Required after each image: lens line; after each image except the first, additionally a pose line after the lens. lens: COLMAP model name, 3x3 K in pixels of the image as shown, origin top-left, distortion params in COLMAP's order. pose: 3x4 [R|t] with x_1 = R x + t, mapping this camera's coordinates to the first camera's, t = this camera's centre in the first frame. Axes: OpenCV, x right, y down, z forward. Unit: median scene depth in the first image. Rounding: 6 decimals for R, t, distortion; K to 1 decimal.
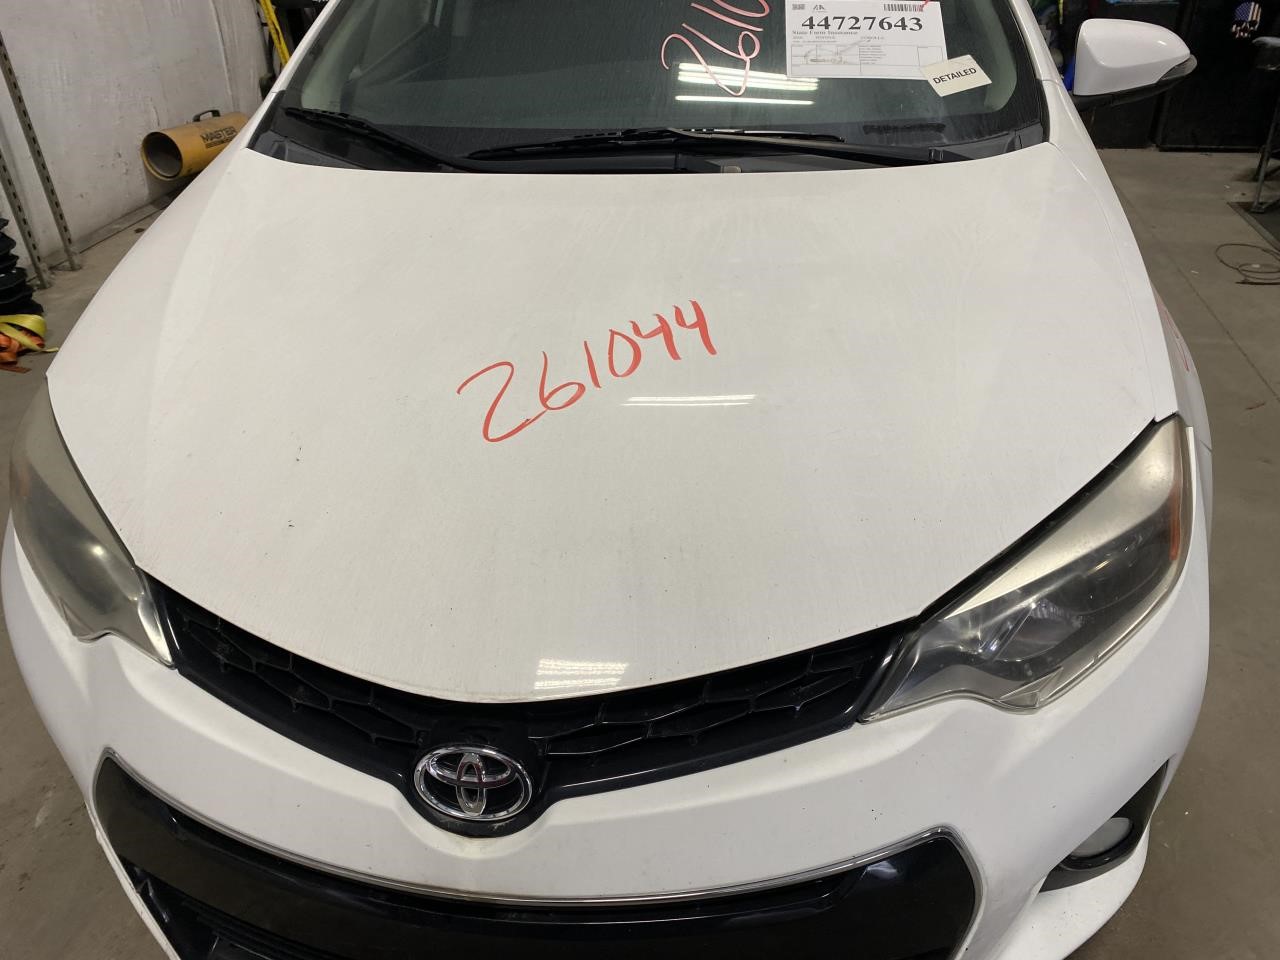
lens RADIAL K [[987.7, 0, 640.0], [0, 987.7, 480.0], [0, 0, 1]] dist [0.029484, -0.000422]
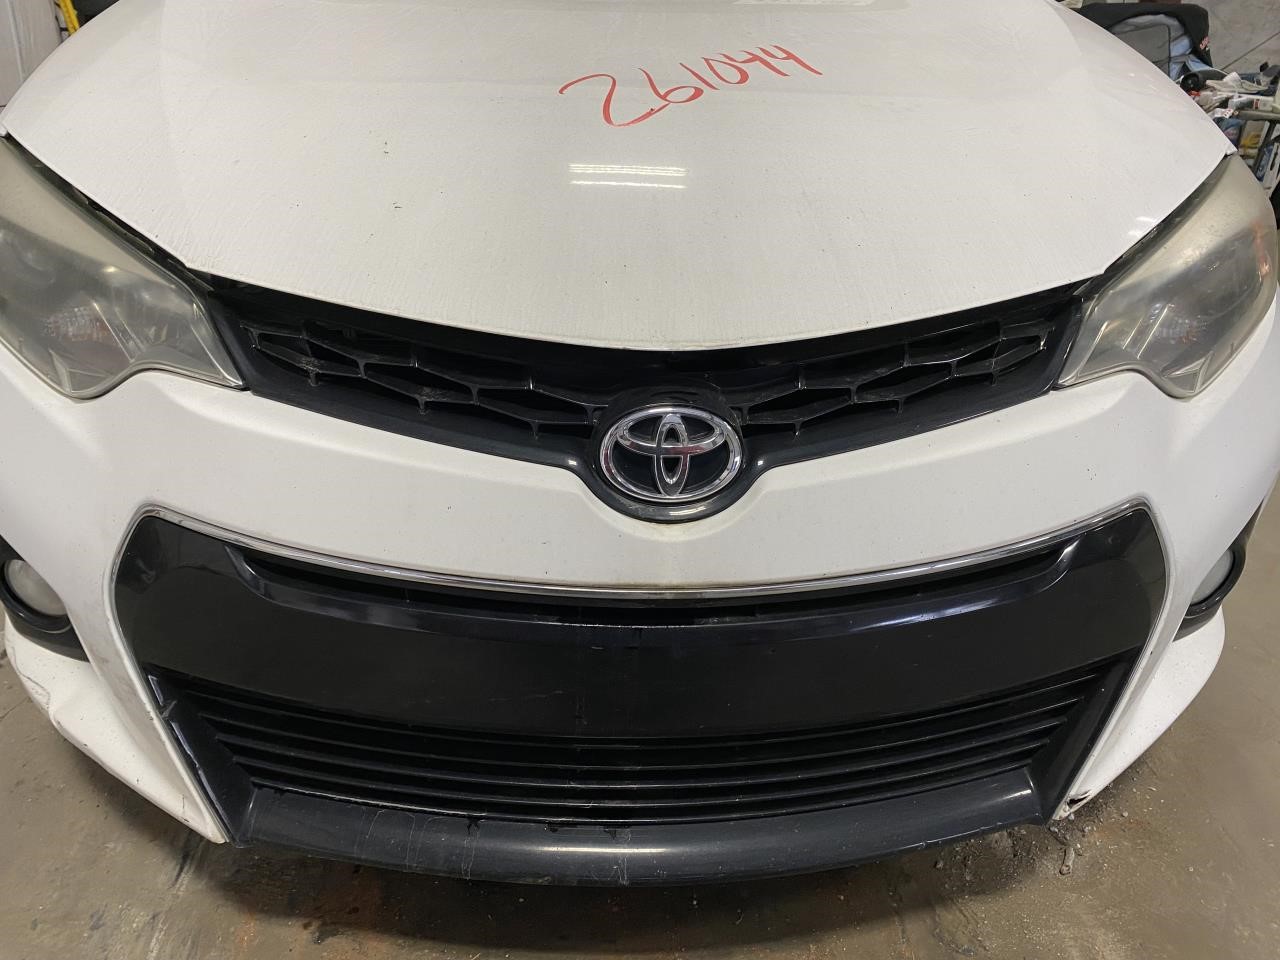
lens RADIAL K [[953.4, 0, 640.0], [0, 953.4, 480.0], [0, 0, 1]] dist [0.072406, -0.058824]
pose [[0.976692, -0.038938, 0.211083, -0.364904], [0.055409, 0.995815, -0.072681, 0.381038], [-0.207370, 0.082683, 0.974762, 0.202163]]
